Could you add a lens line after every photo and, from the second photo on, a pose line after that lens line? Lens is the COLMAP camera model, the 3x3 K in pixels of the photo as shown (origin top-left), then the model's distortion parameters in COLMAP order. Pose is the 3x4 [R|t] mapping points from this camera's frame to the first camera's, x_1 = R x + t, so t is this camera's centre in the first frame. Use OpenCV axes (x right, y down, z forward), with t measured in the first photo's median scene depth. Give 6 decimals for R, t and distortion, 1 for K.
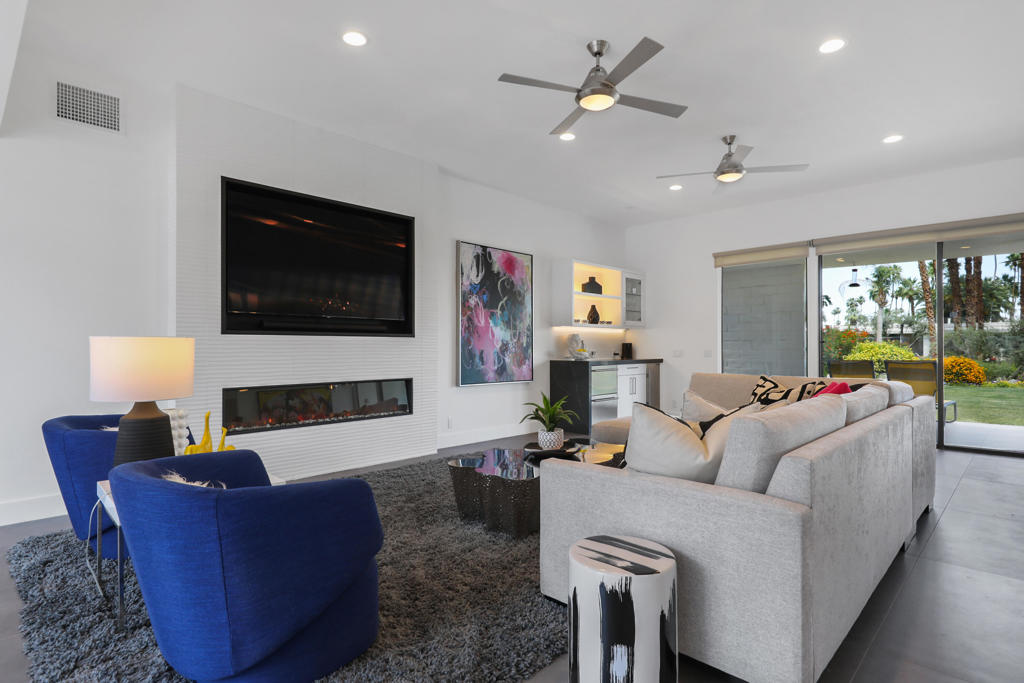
lens RADIAL K [[533.2, 0, 512.0], [0, 533.2, 341.5], [0, 0, 1]] dist [-0.002957, -0.000766]
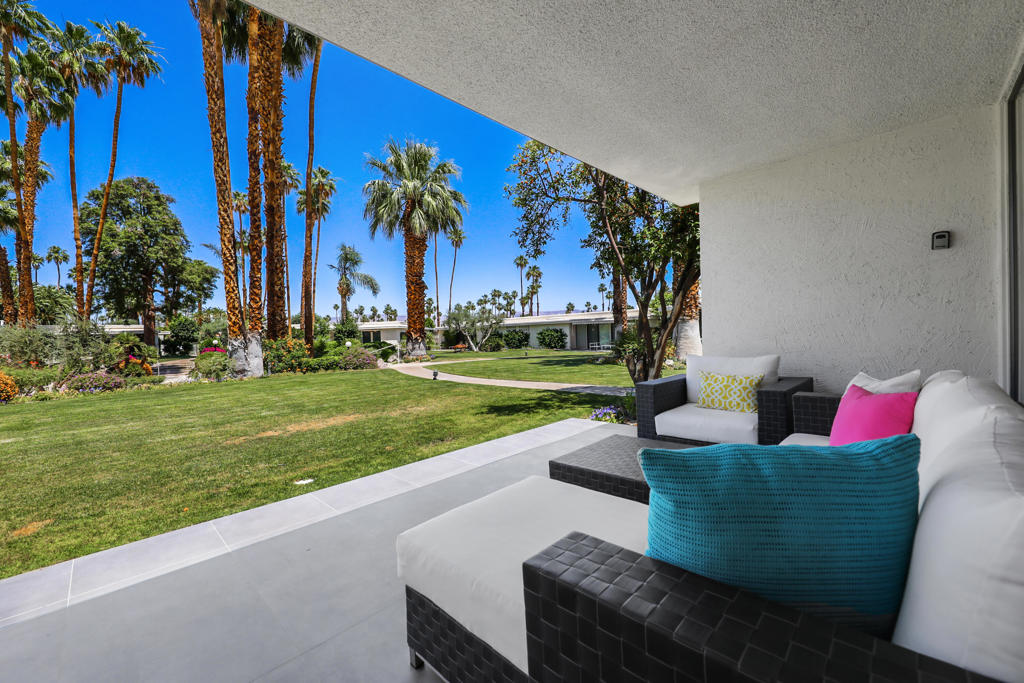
lens RADIAL K [[413.4, 0, 512.0], [0, 413.4, 341.5], [0, 0, 1]] dist [0.002351, 0.000245]
pose [[0.011503, -0.018066, 0.999771, 0.319817], [0.024722, 0.999536, 0.017777, 0.007648], [-0.999628, 0.024512, 0.011944, 0.300794]]
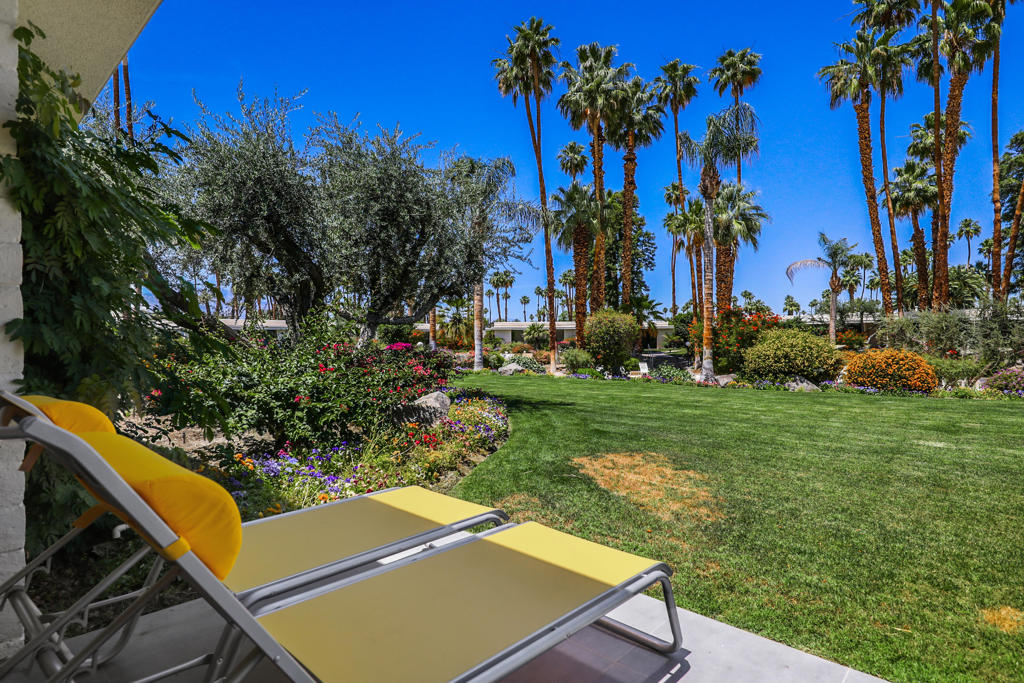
lens RADIAL K [[533.2, 0, 512.0], [0, 533.2, 341.5], [0, 0, 1]] dist [-0.002957, -0.000766]
pose [[0.999652, -0.006905, 0.025459, 0.354771], [0.006664, 0.999932, 0.009532, 0.009410], [-0.025523, -0.009359, 0.999630, 0.364360]]
